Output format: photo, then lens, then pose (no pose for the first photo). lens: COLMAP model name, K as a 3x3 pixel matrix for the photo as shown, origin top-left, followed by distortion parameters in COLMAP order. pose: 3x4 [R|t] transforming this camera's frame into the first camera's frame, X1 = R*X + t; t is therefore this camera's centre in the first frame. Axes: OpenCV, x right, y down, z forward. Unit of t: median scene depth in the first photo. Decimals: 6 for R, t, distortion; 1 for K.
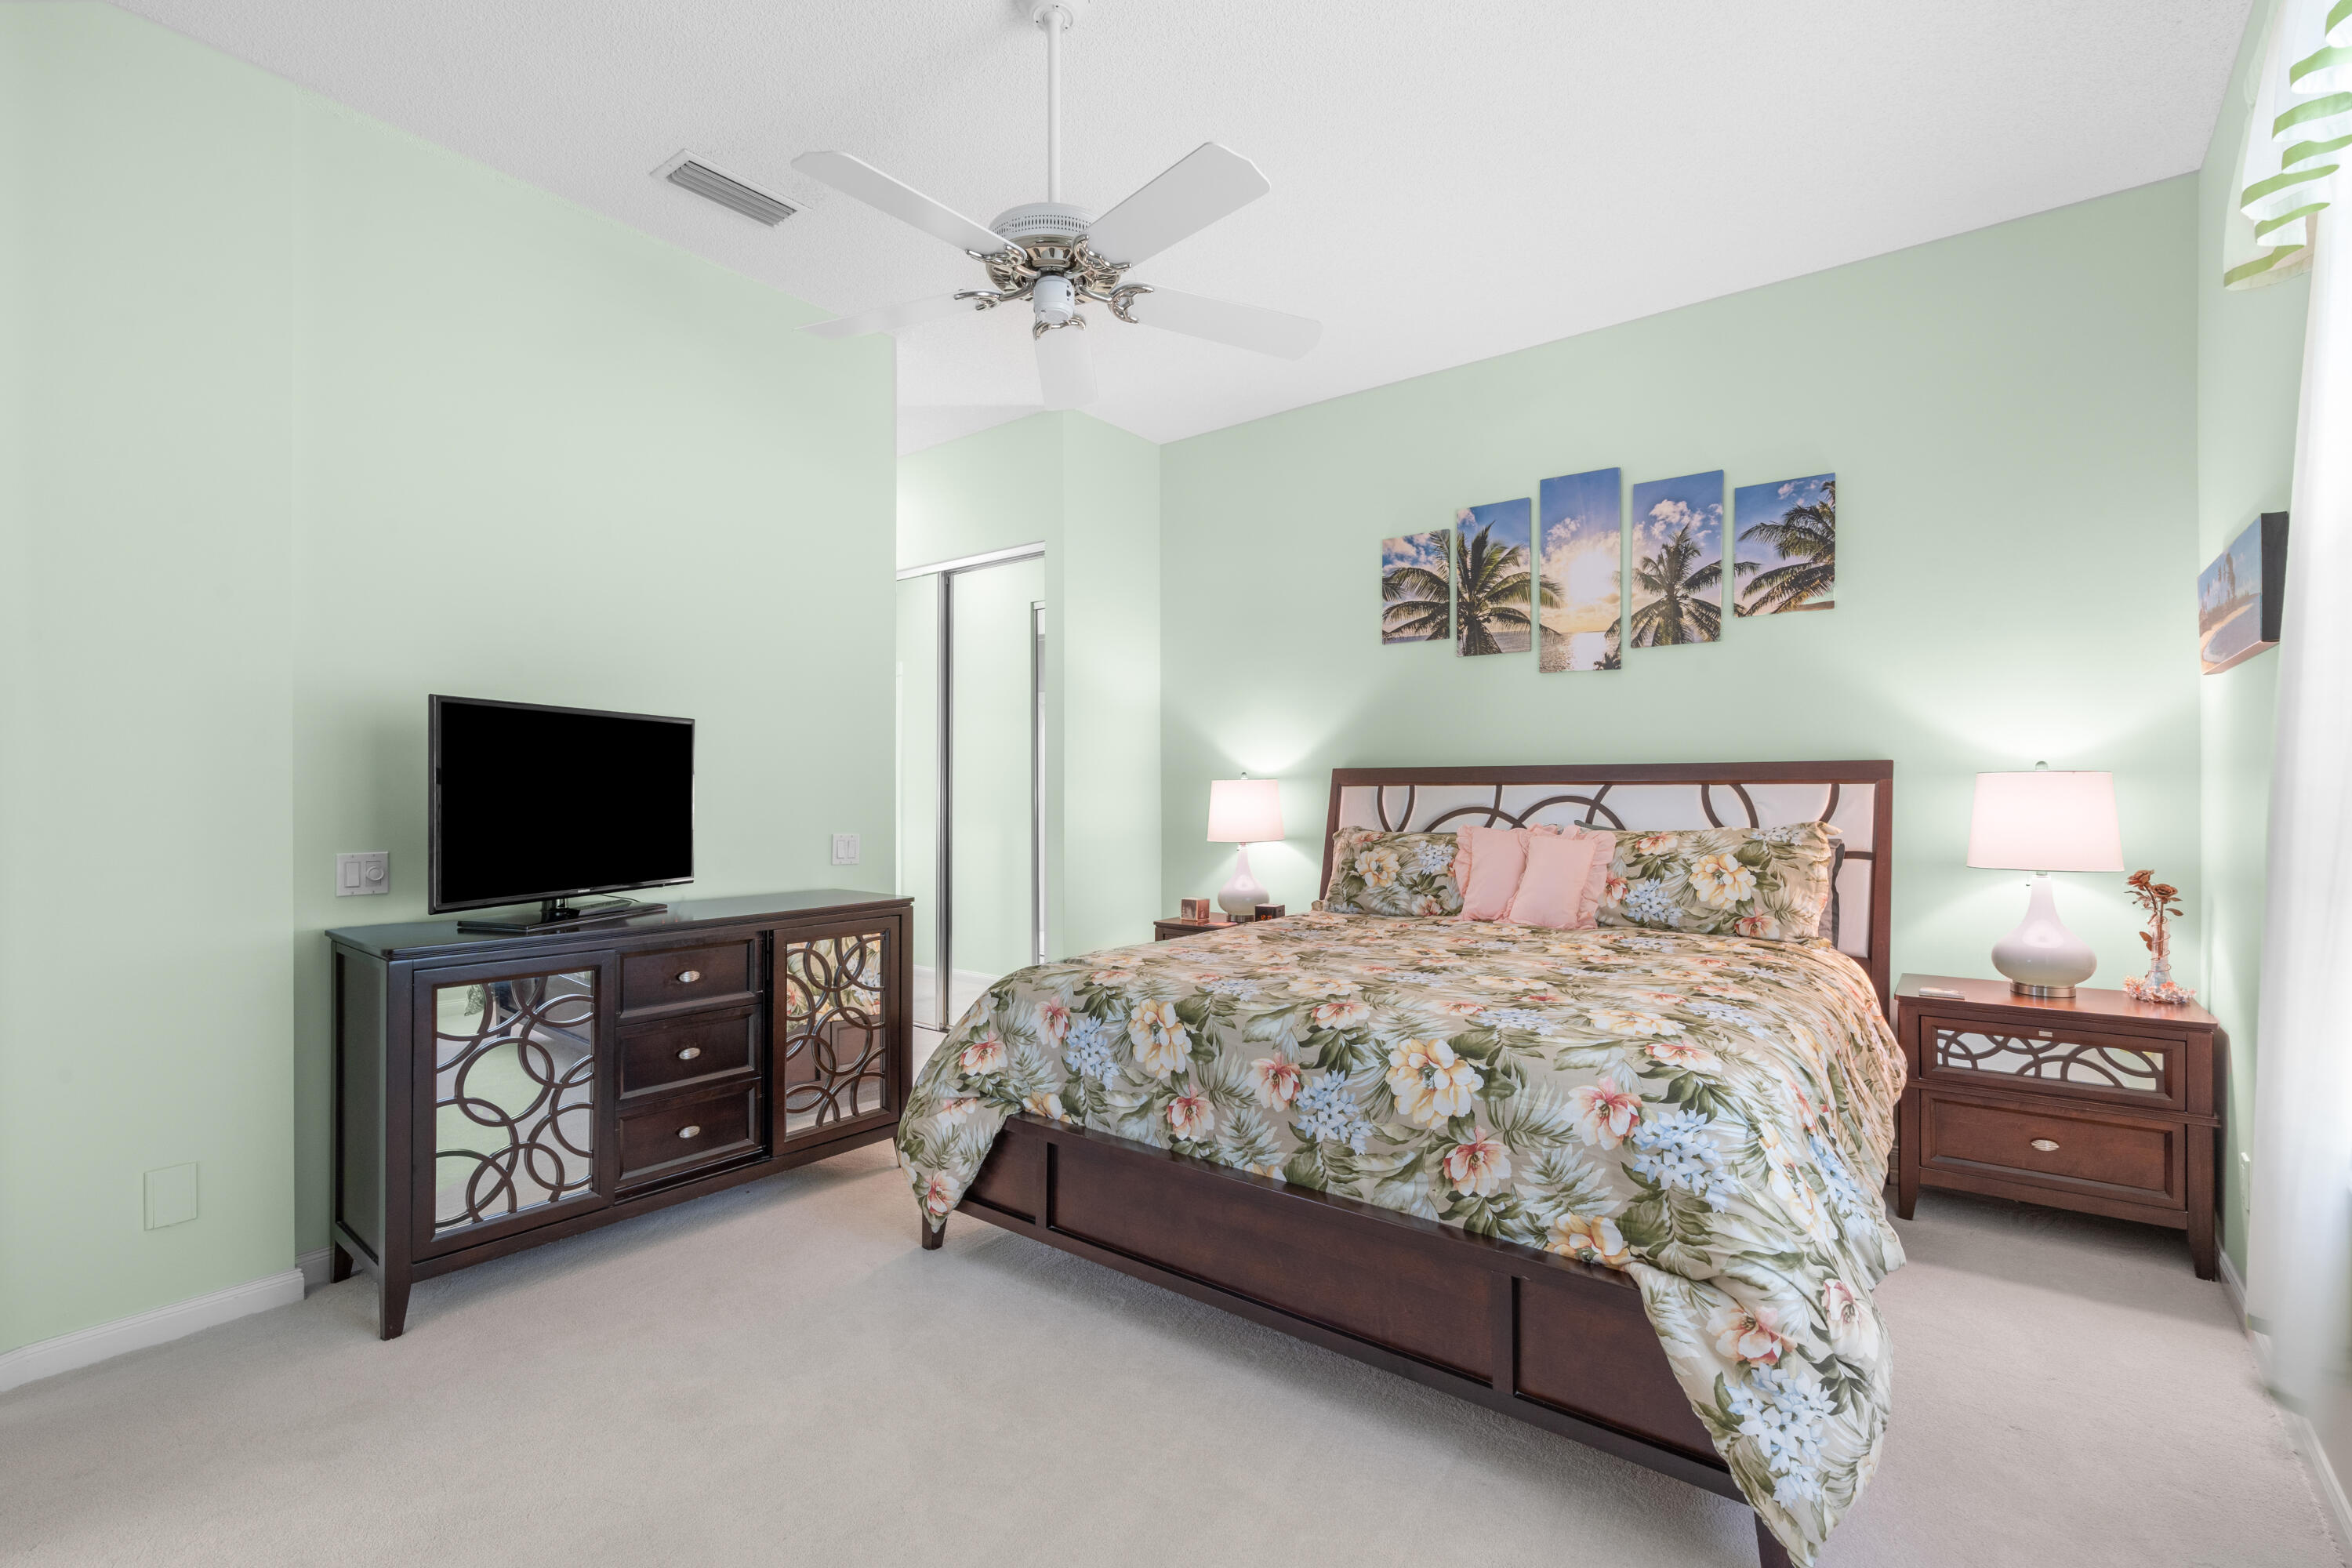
lens RADIAL K [[1056.6, 0, 1158.9], [0, 1056.6, 784.9], [0, 0, 1]] dist [-0.011680, 0.003249]
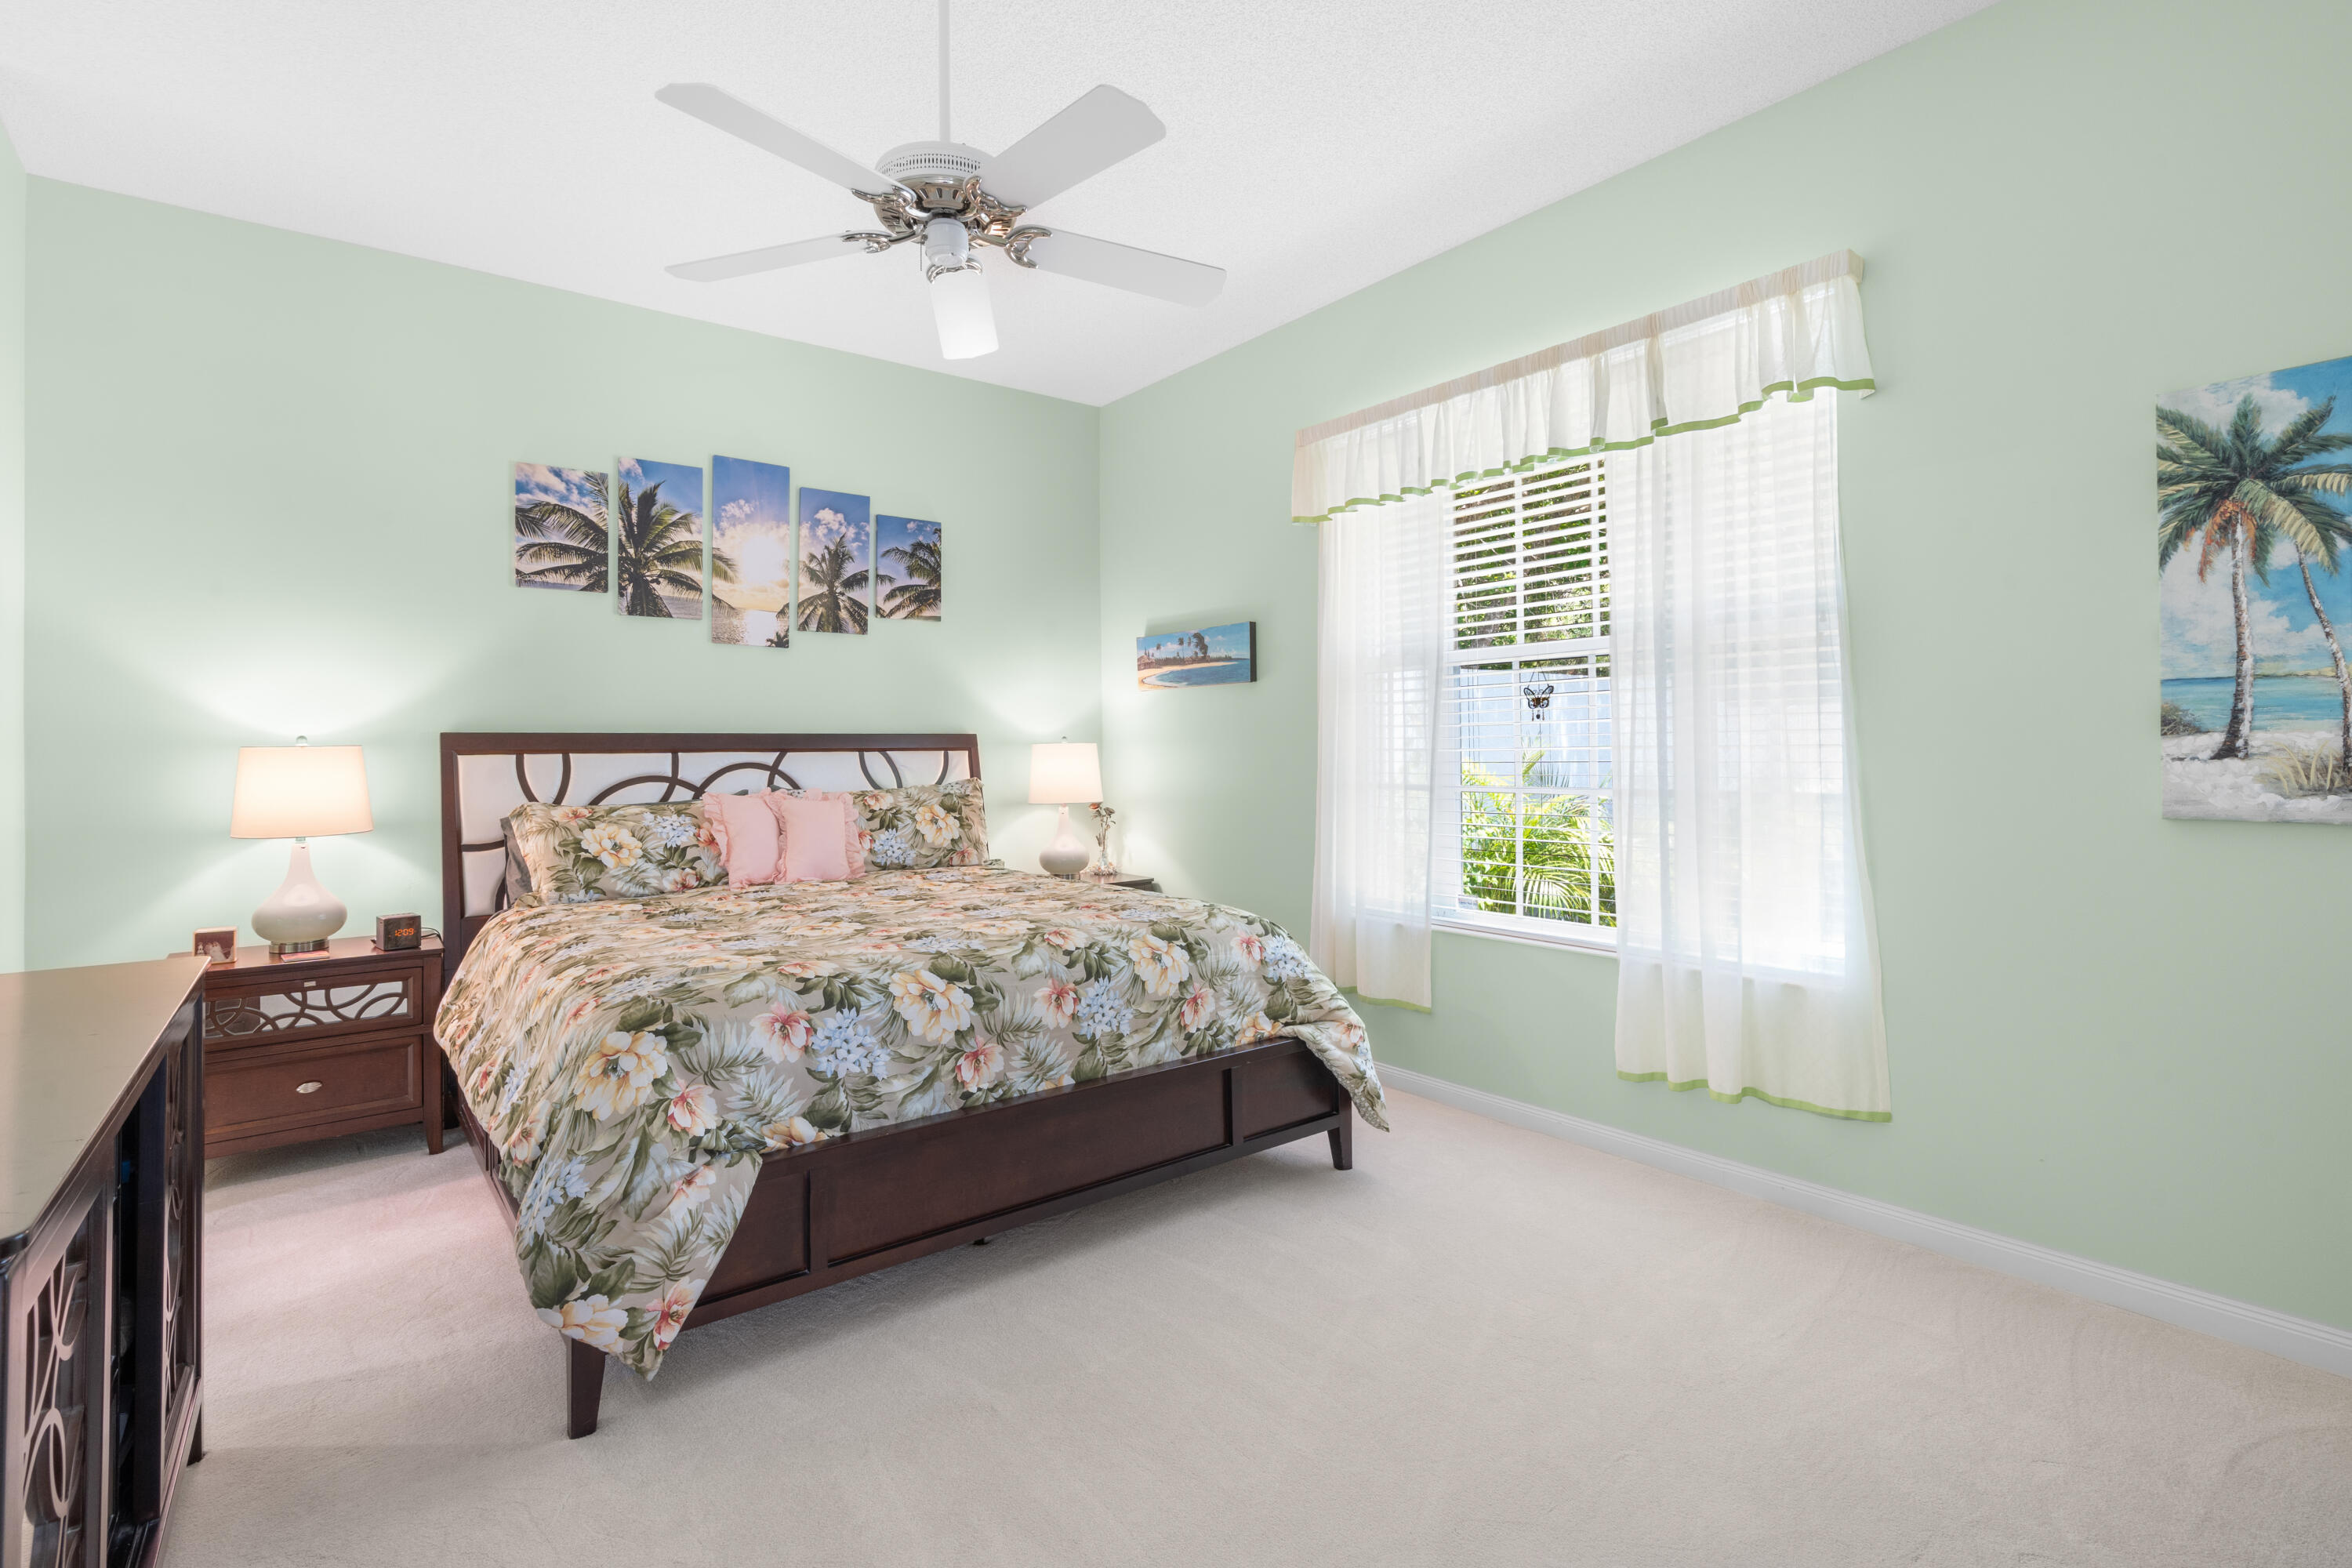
lens RADIAL K [[1094.9, 0, 1182.1], [0, 1094.9, 726.5], [0, 0, 1]] dist [-0.004926, -0.000367]
pose [[0.233507, 0.021682, 0.972113, -0.621172], [0.005103, 0.999710, -0.023523, 0.002342], [-0.972342, 0.010454, 0.233328, 0.346343]]
